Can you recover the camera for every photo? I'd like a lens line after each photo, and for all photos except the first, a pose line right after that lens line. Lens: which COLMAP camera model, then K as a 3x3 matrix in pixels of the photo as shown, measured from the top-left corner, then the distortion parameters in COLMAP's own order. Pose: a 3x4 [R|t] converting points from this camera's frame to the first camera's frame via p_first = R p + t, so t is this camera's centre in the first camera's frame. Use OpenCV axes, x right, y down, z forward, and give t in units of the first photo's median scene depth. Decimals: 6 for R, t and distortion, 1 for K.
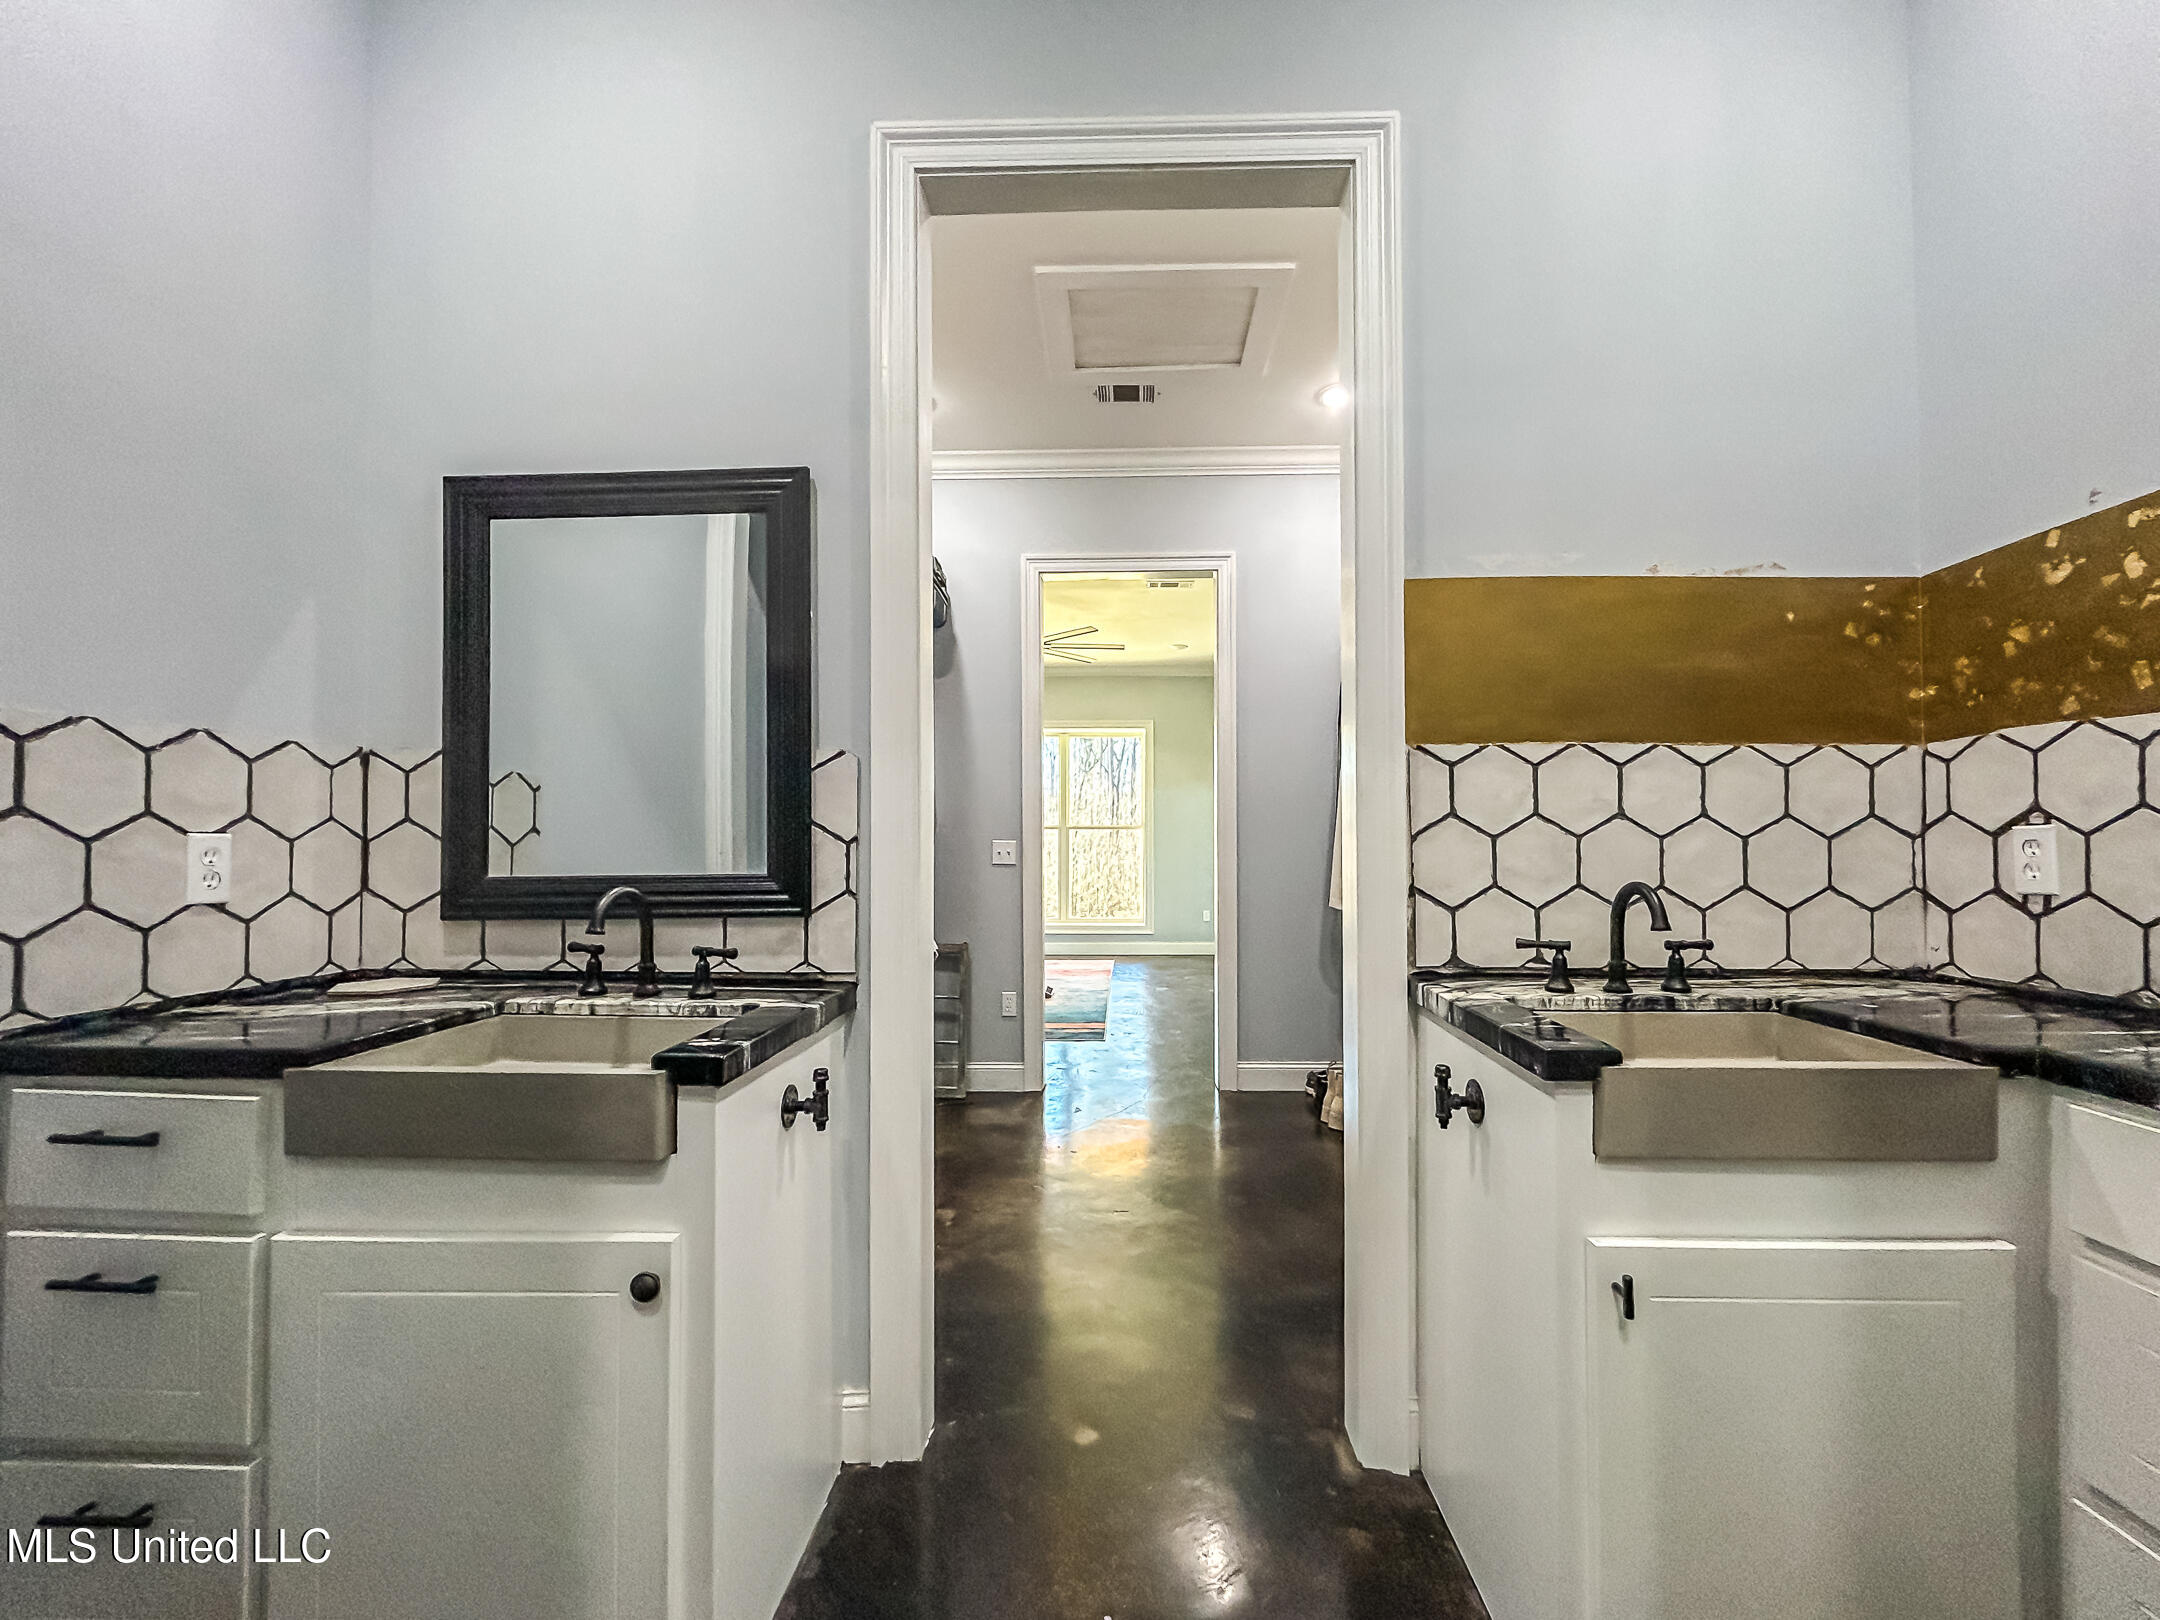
lens RADIAL K [[892.3, 0, 1084.2], [0, 892.3, 825.2], [0, 0, 1]] dist [0.000063, 0.000056]
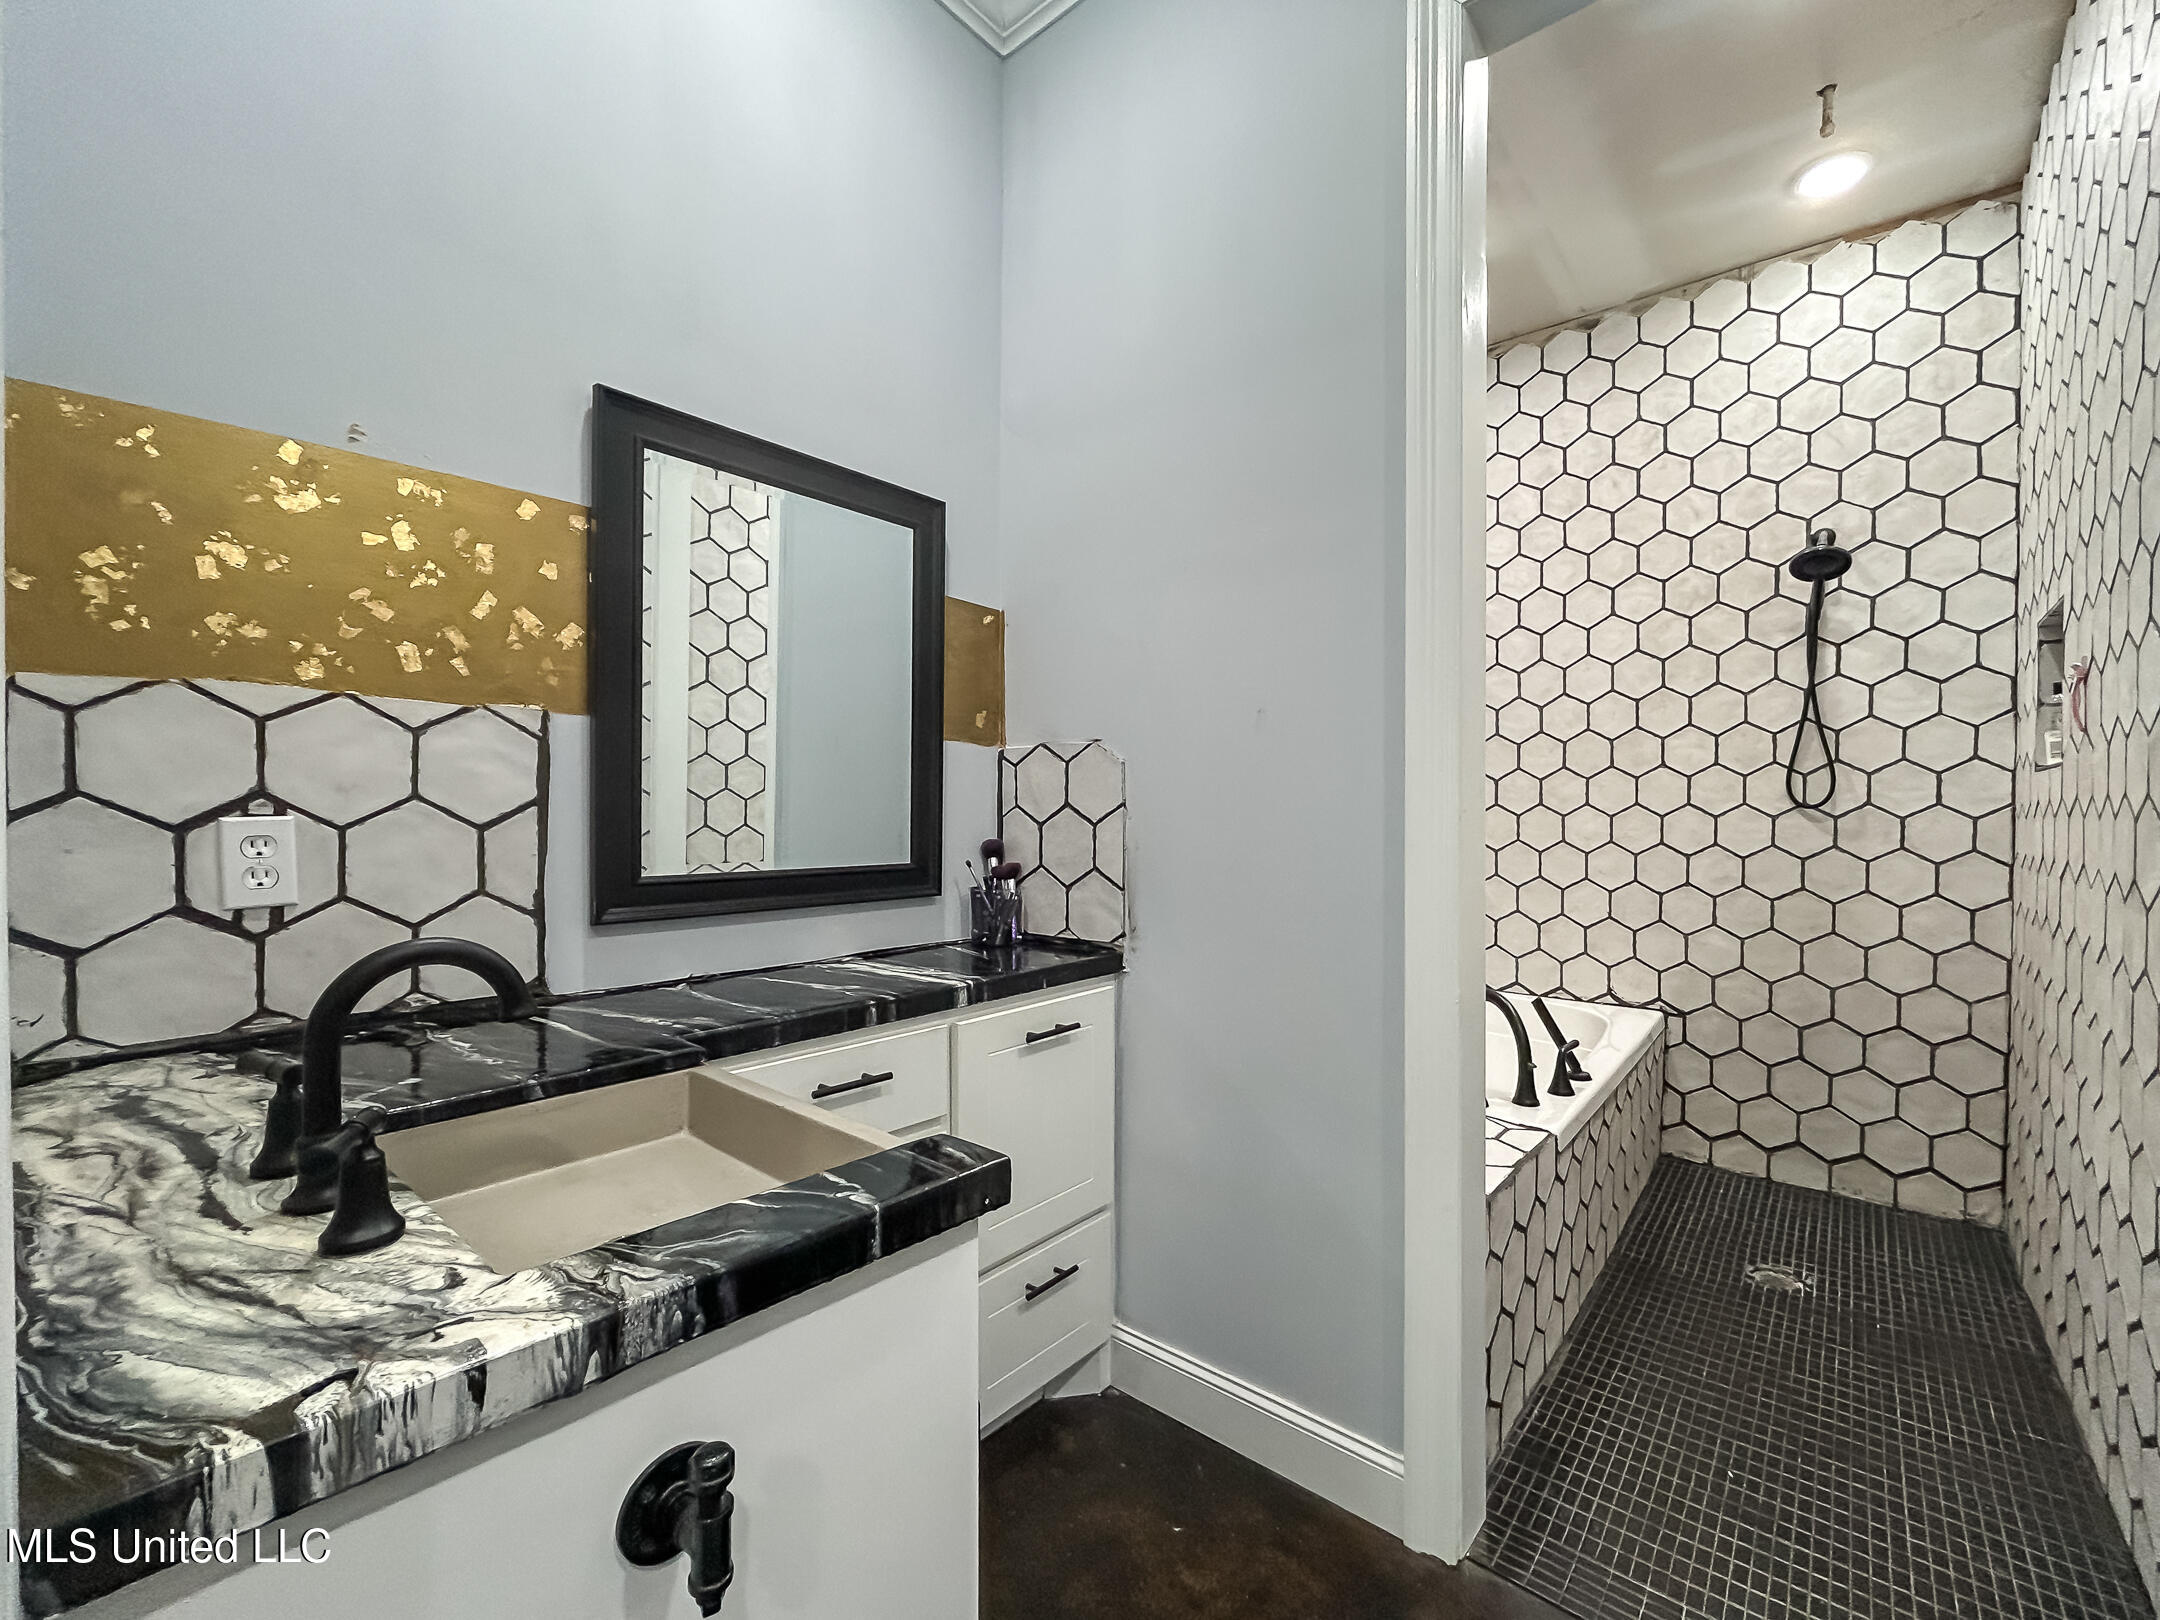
lens RADIAL K [[892.3, 0, 1080.6], [0, 892.3, 830.1], [0, 0, 1]] dist [0.000063, 0.000056]
pose [[-0.783146, -0.002239, 0.621833, 0.049550], [-0.007490, 0.999955, -0.005832, 0.011162], [-0.621792, -0.009224, -0.783128, 1.164196]]
